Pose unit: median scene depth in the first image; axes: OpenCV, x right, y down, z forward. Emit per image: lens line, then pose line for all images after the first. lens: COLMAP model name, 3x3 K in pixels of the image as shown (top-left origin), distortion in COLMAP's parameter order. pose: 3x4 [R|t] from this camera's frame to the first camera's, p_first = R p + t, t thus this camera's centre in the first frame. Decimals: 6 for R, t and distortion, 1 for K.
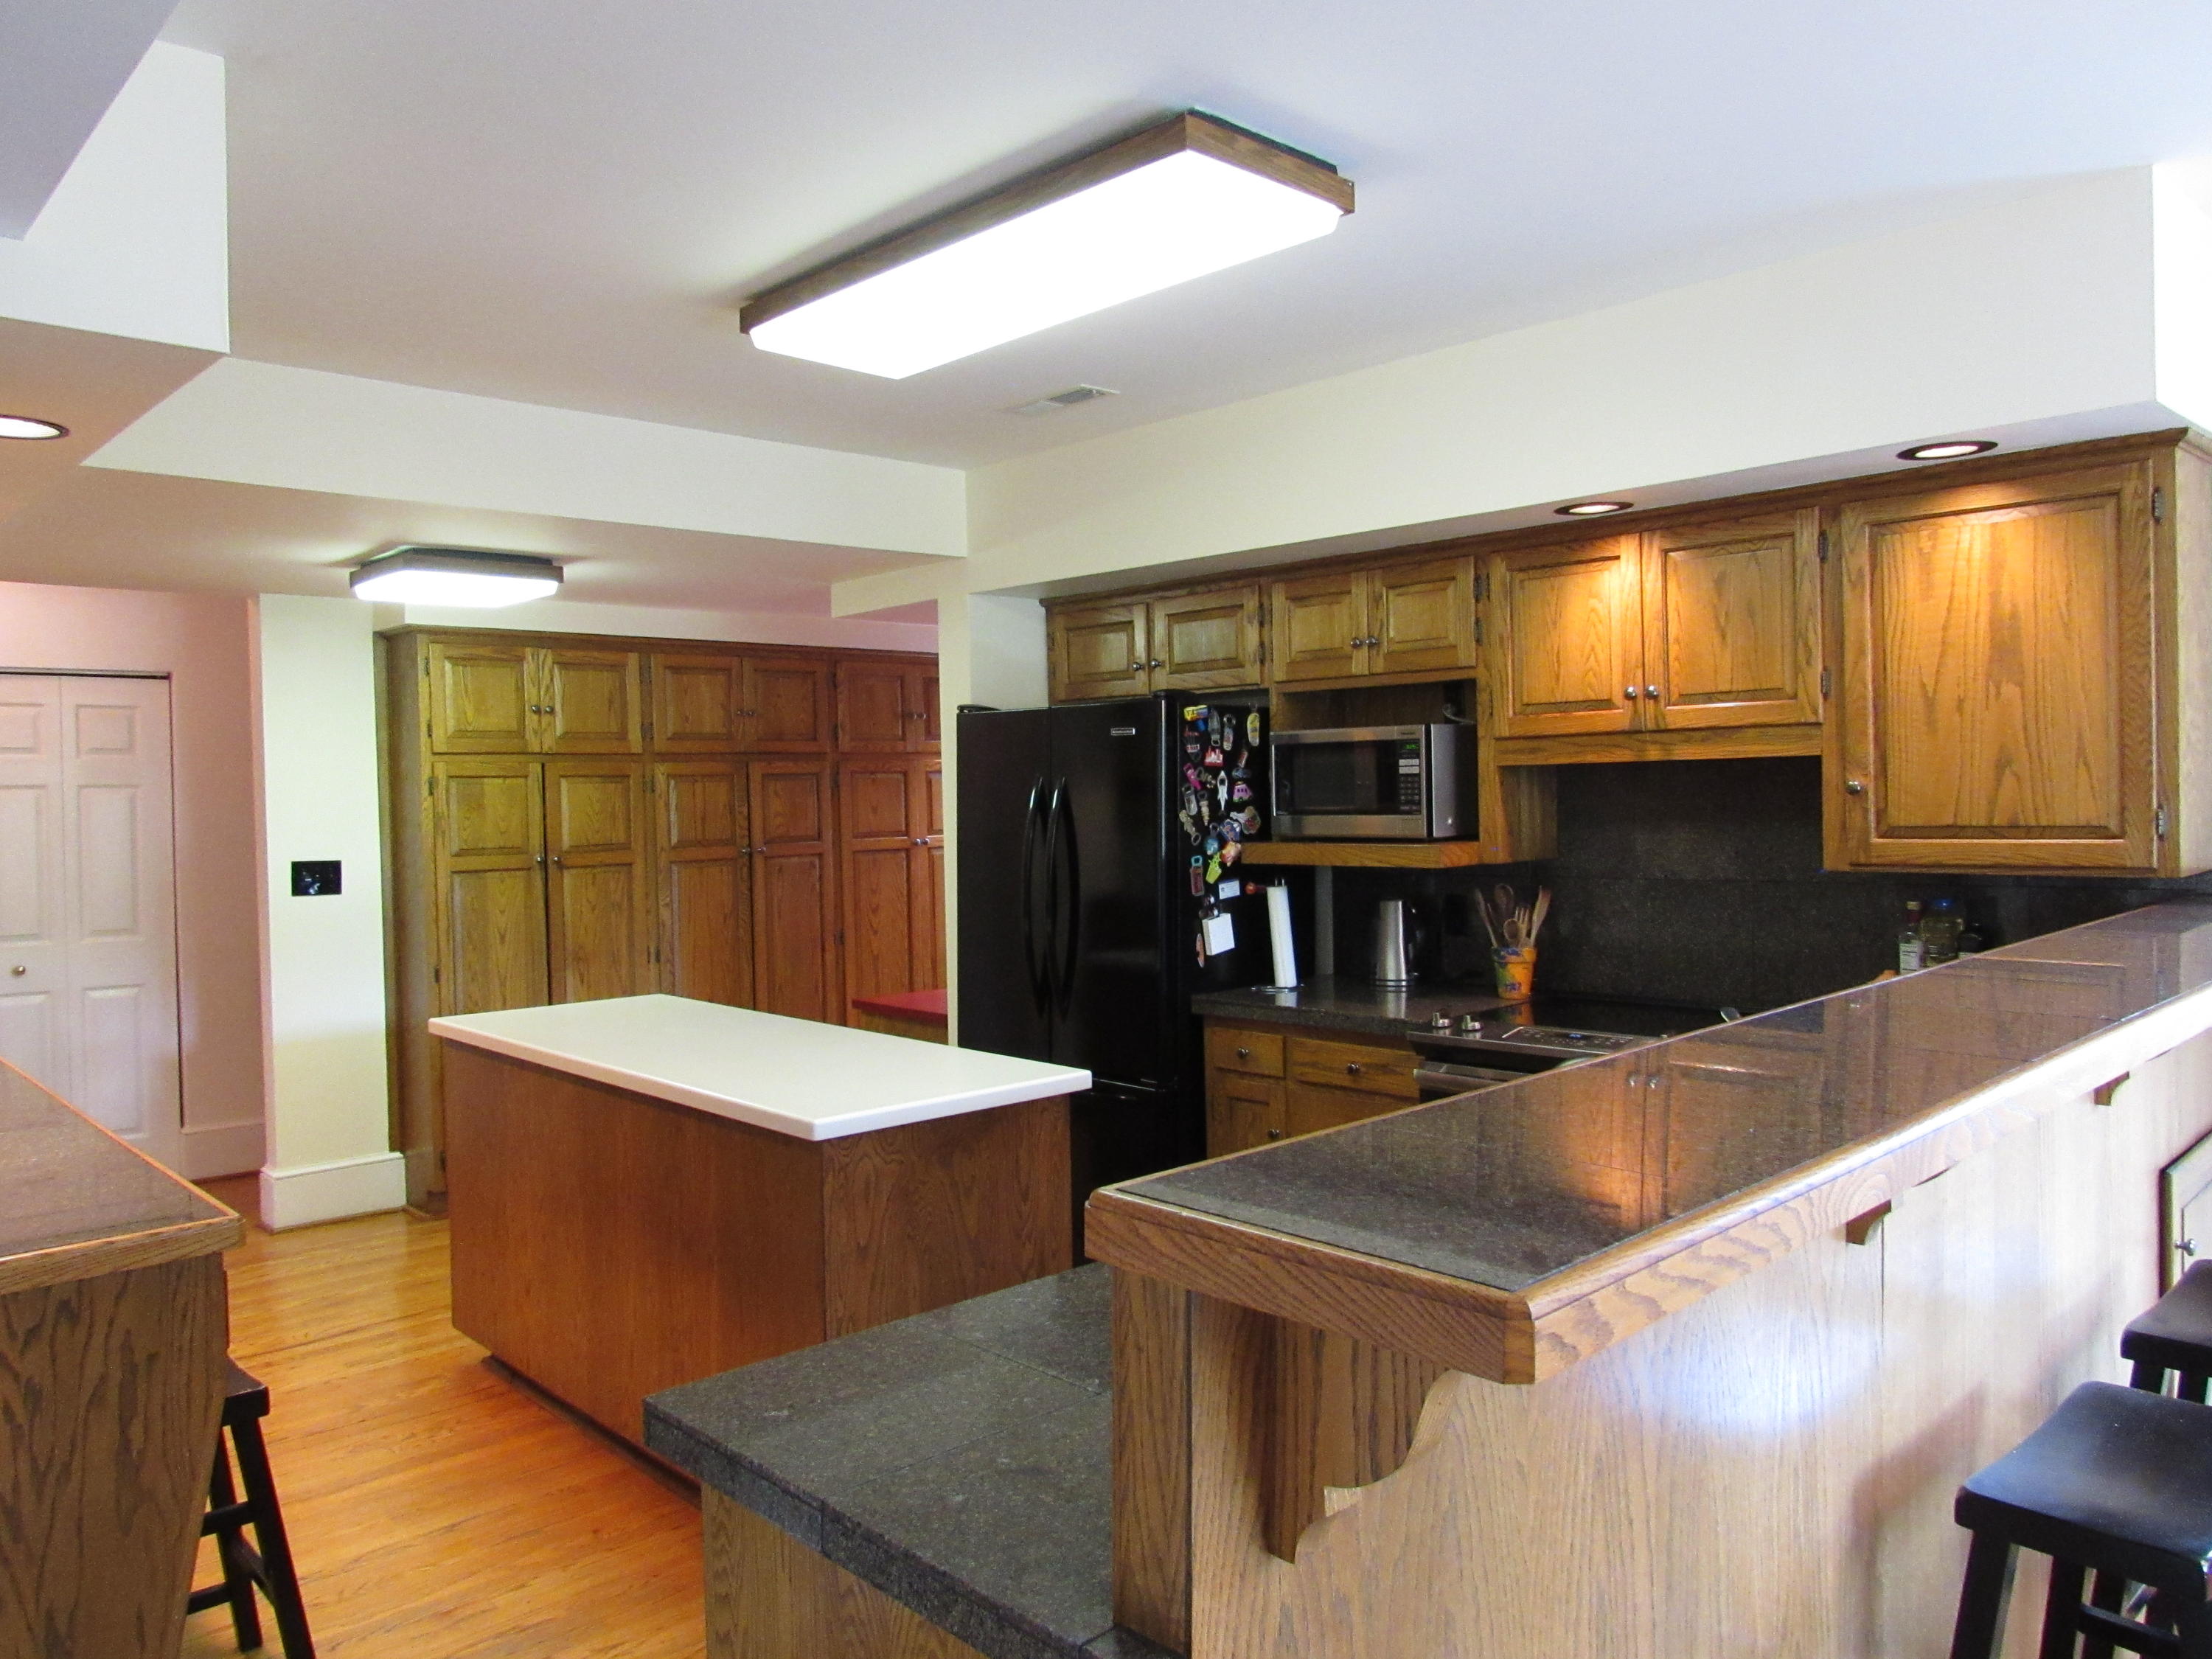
lens RADIAL K [[1598.3, 0, 1099.7], [0, 1598.3, 842.0], [0, 0, 1]] dist [-0.031346, 0.019092]
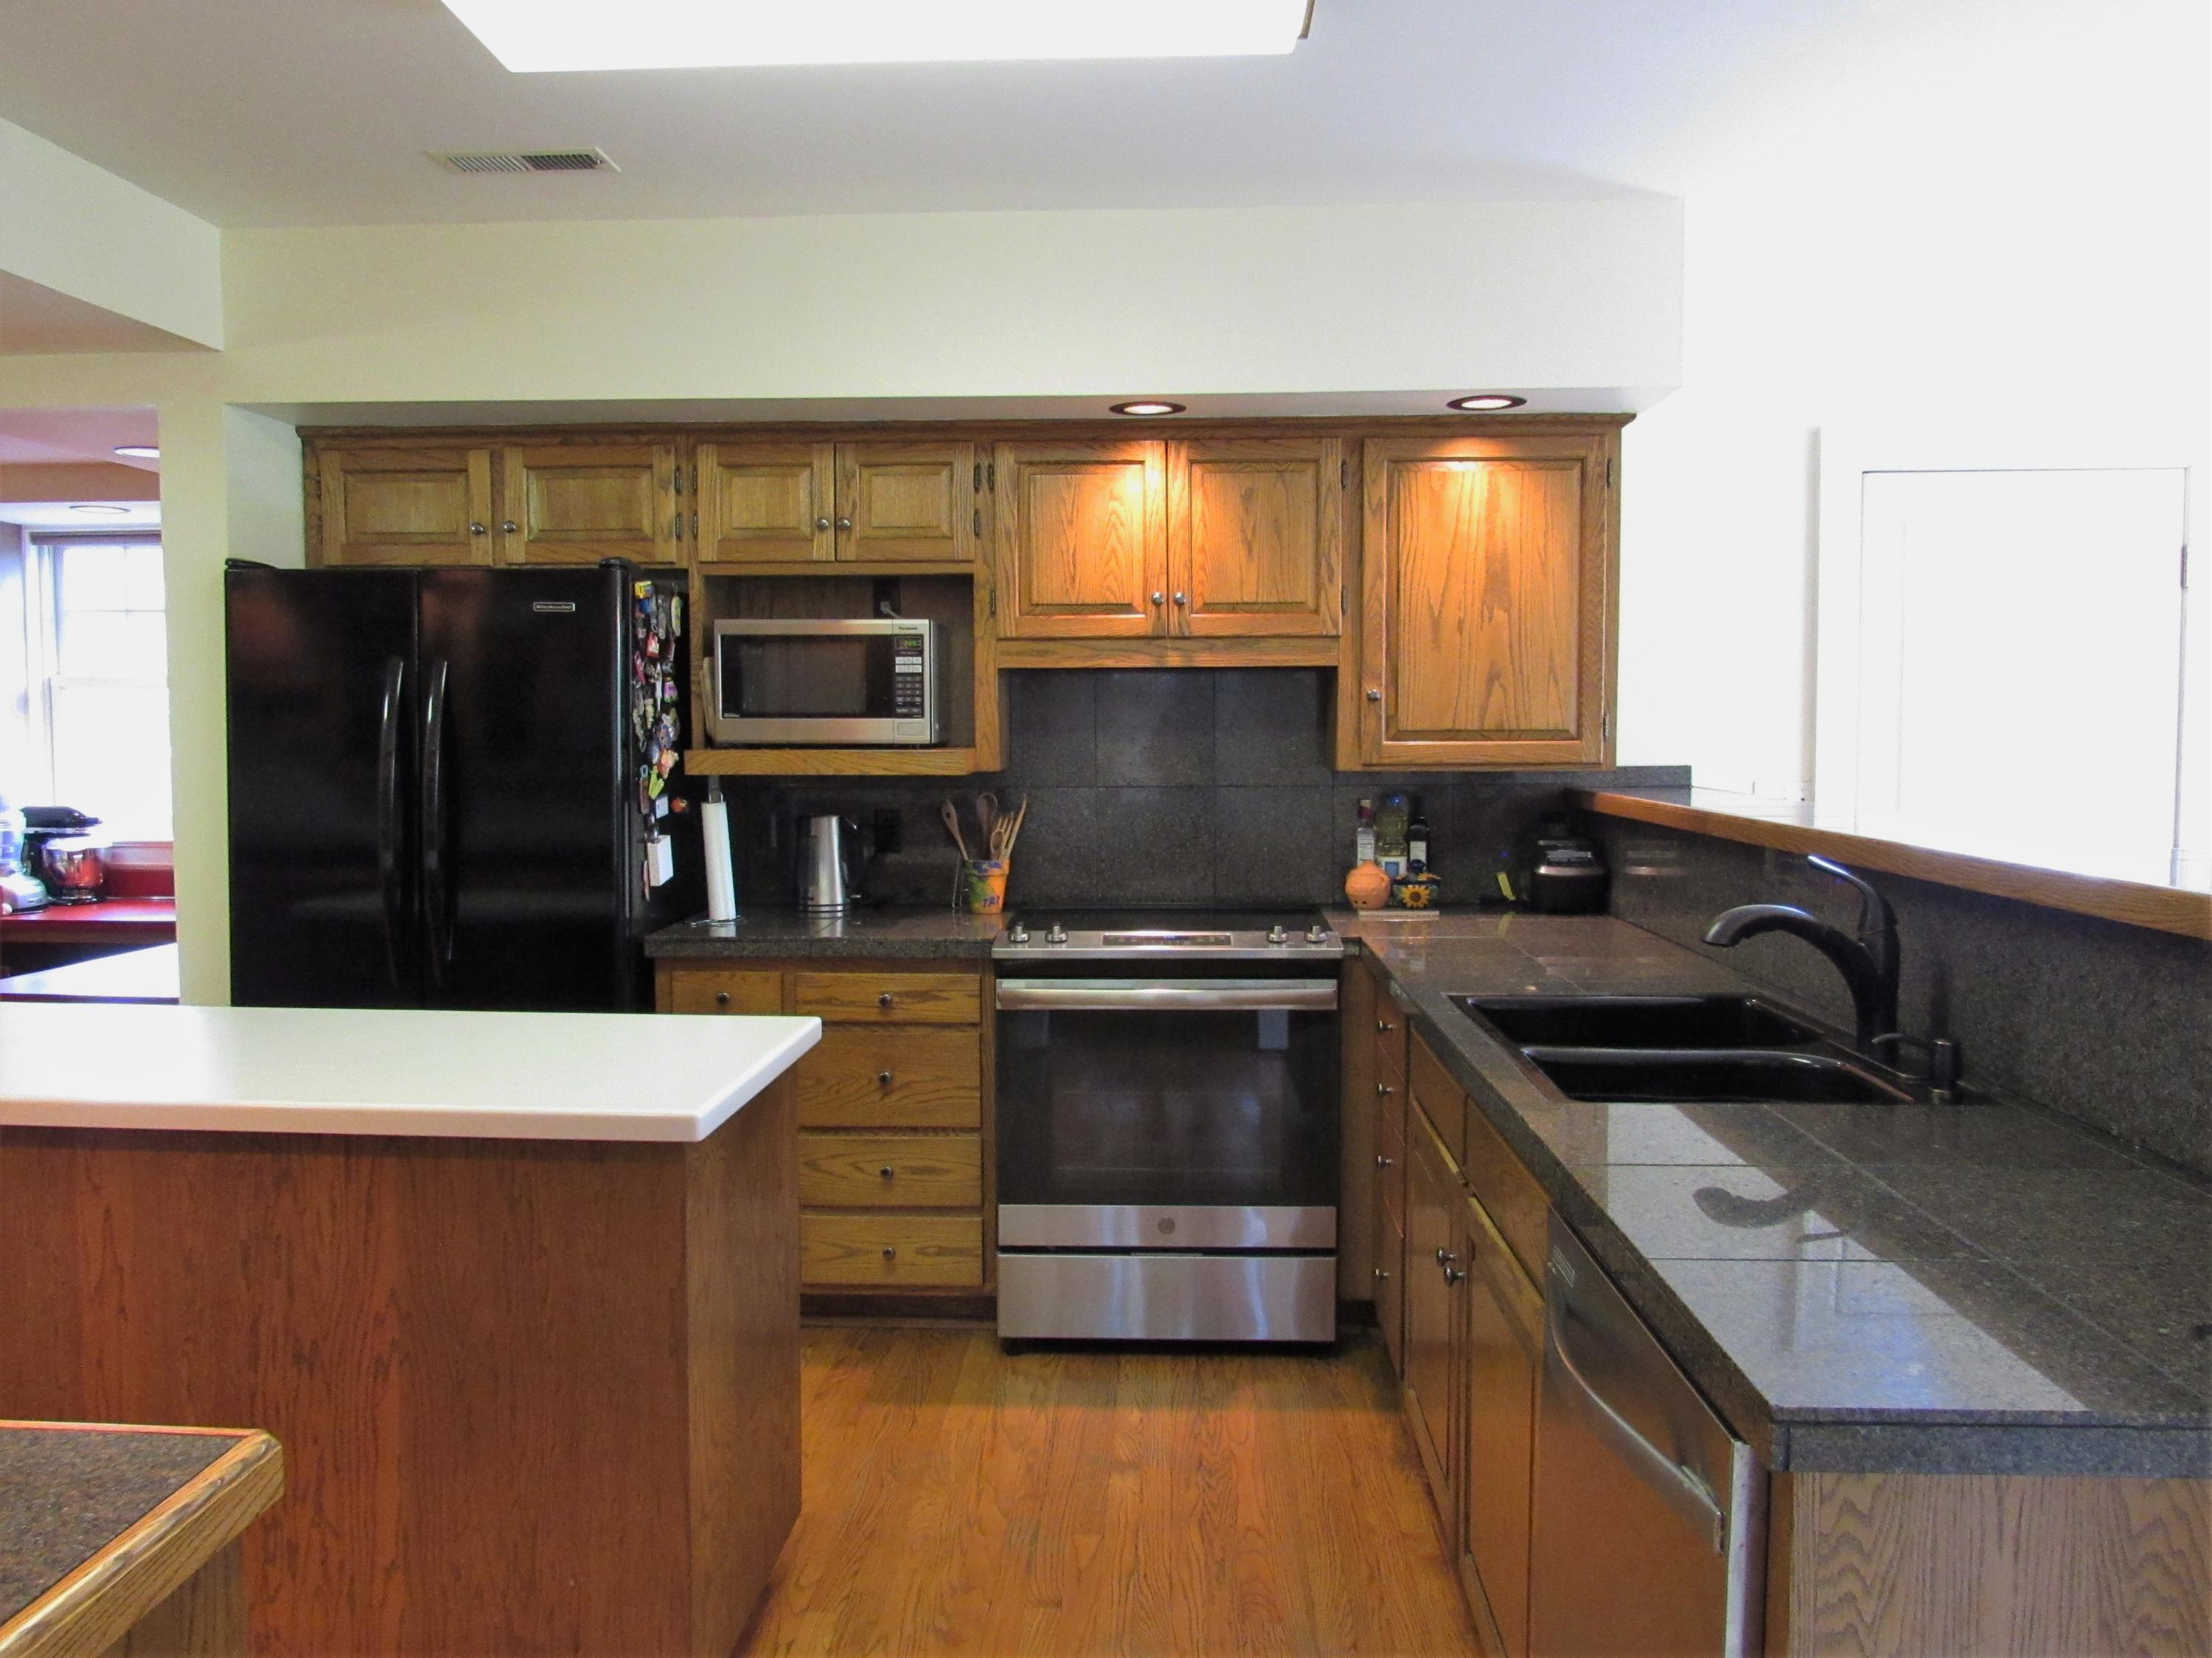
lens RADIAL K [[1598.2, 0, 1108.0], [0, 1598.2, 832.0], [0, 0, 1]] dist [-0.031346, 0.019092]
pose [[0.720843, -0.023482, 0.692701, -0.363683], [0.007950, 0.999640, 0.025615, 0.026141], [-0.693053, -0.012958, 0.720770, 0.266534]]
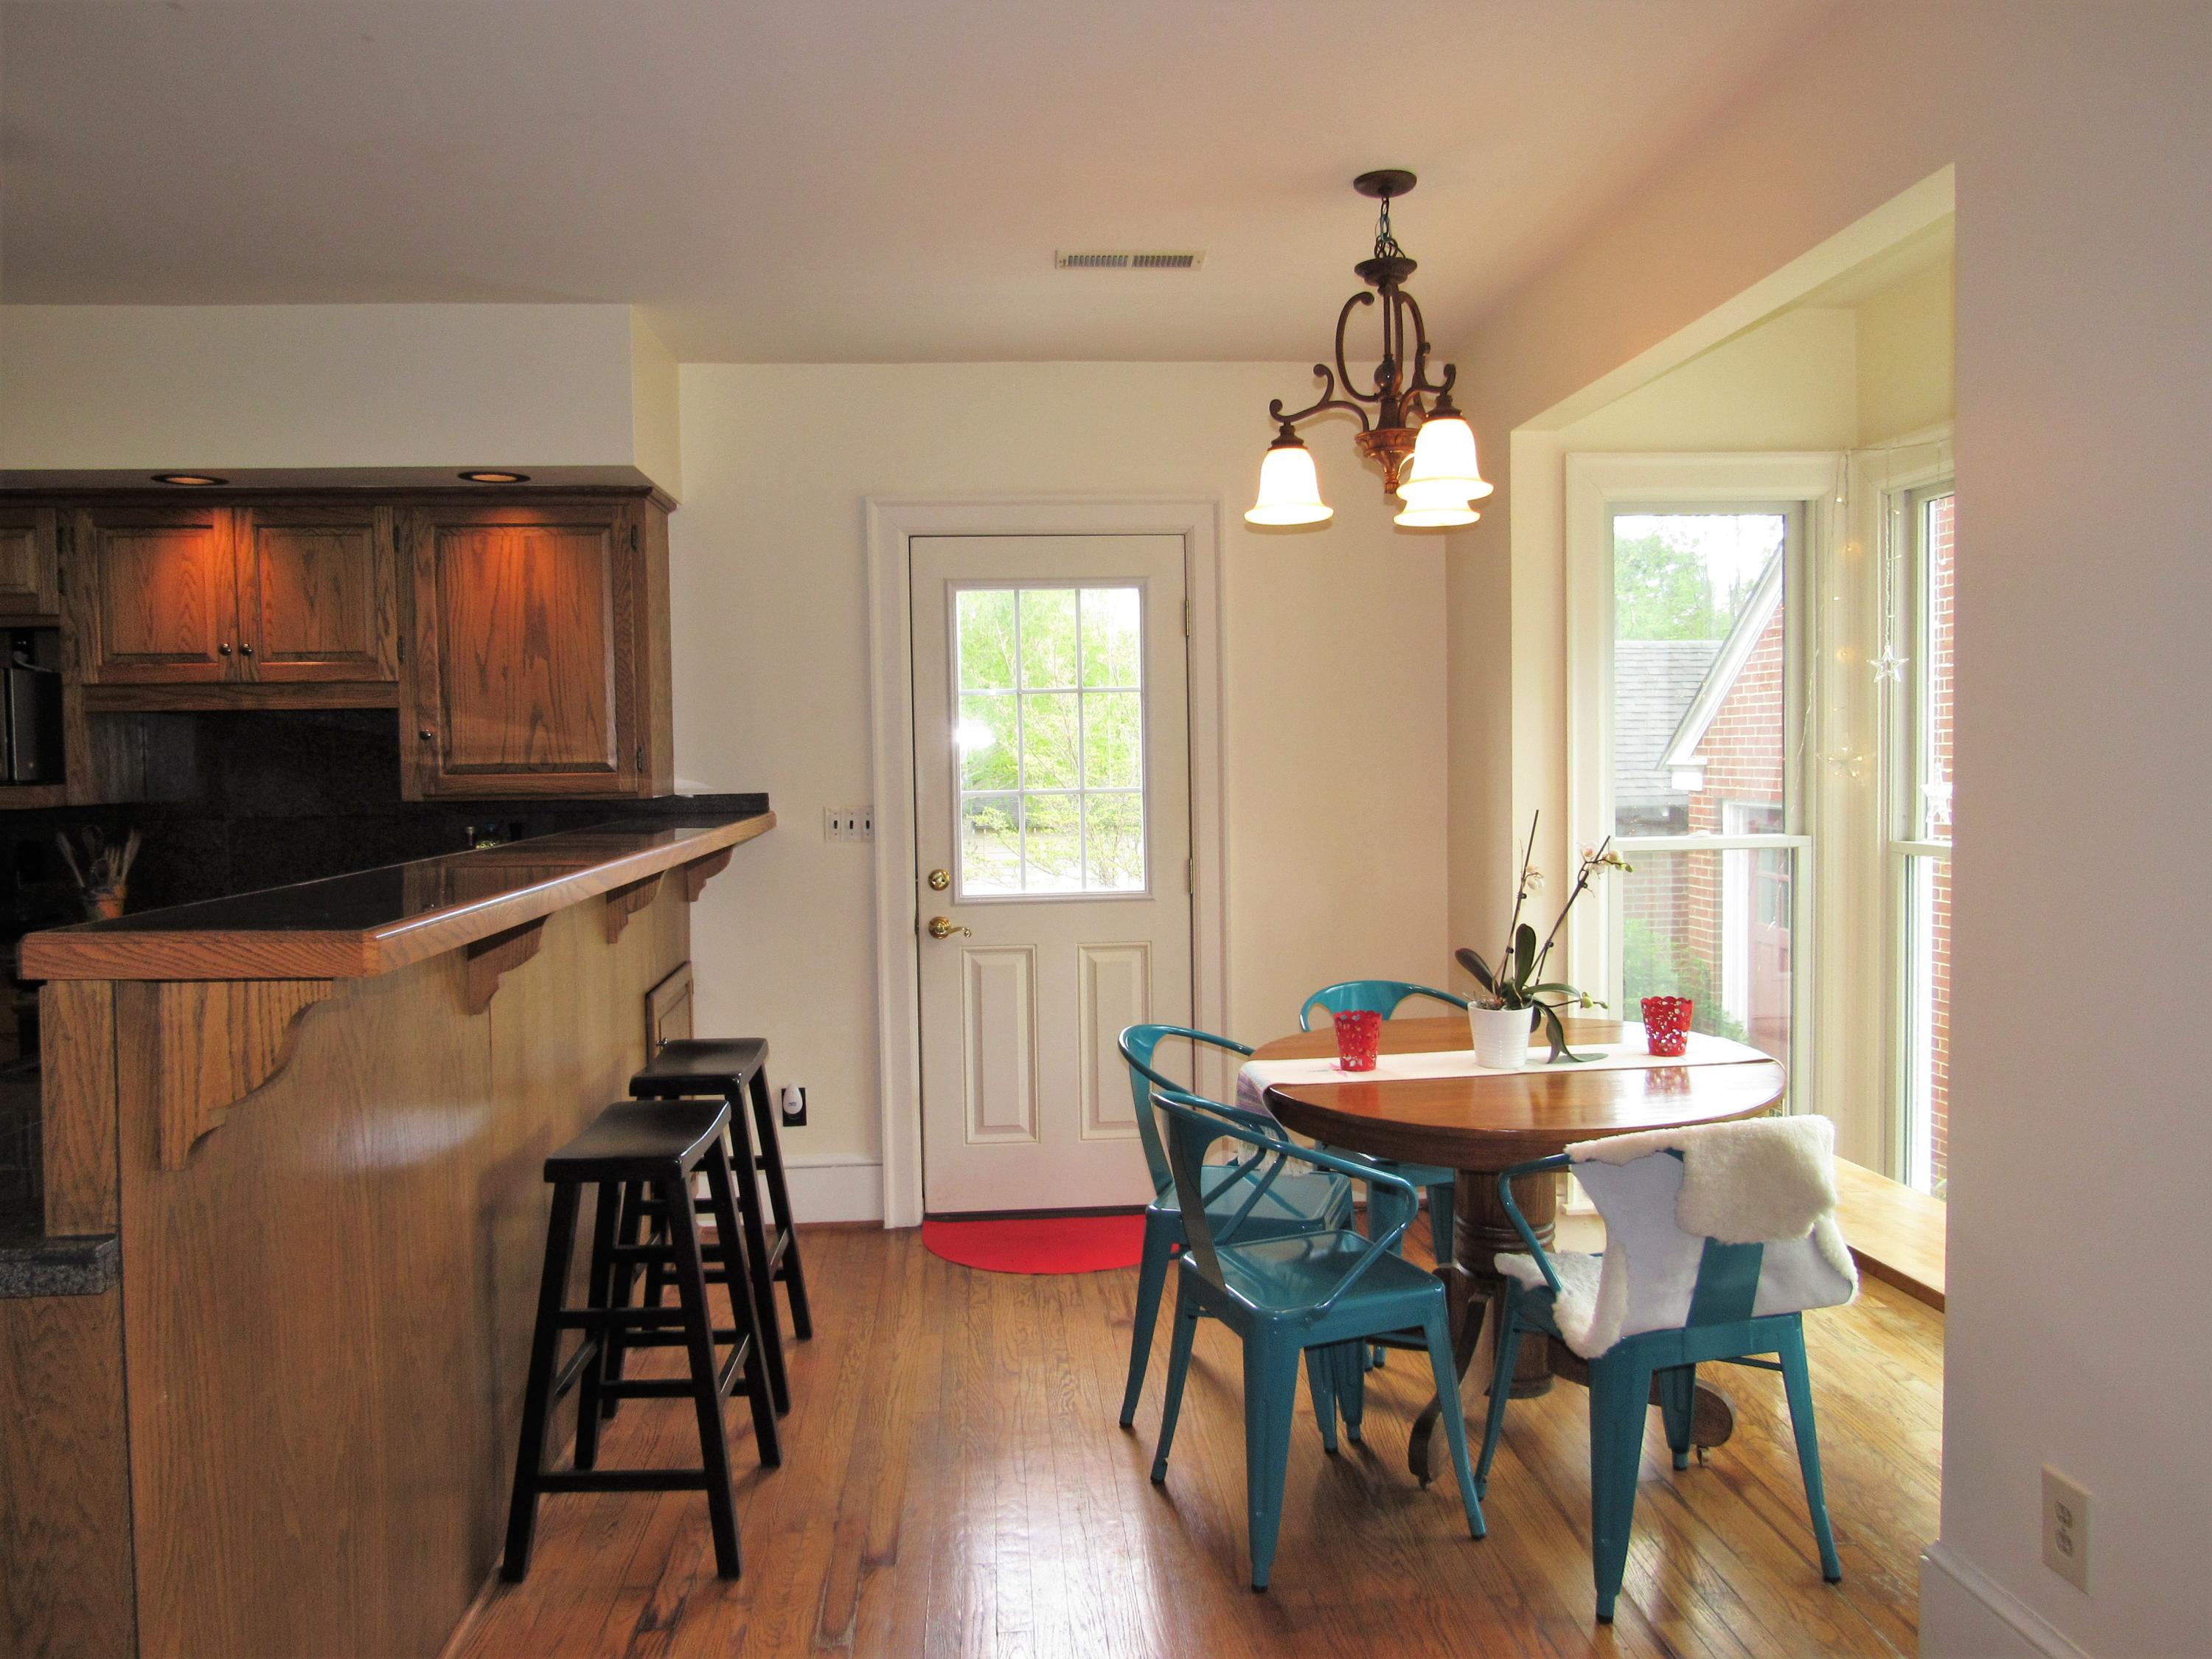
lens RADIAL K [[1598.3, 0, 1104.3], [0, 1598.3, 821.3], [0, 0, 1]] dist [-0.031346, 0.019092]
pose [[0.635990, -0.014959, 0.771552, -0.126902], [0.019590, 0.999803, 0.003236, 0.033902], [-0.771448, 0.013057, 0.636158, -0.173964]]
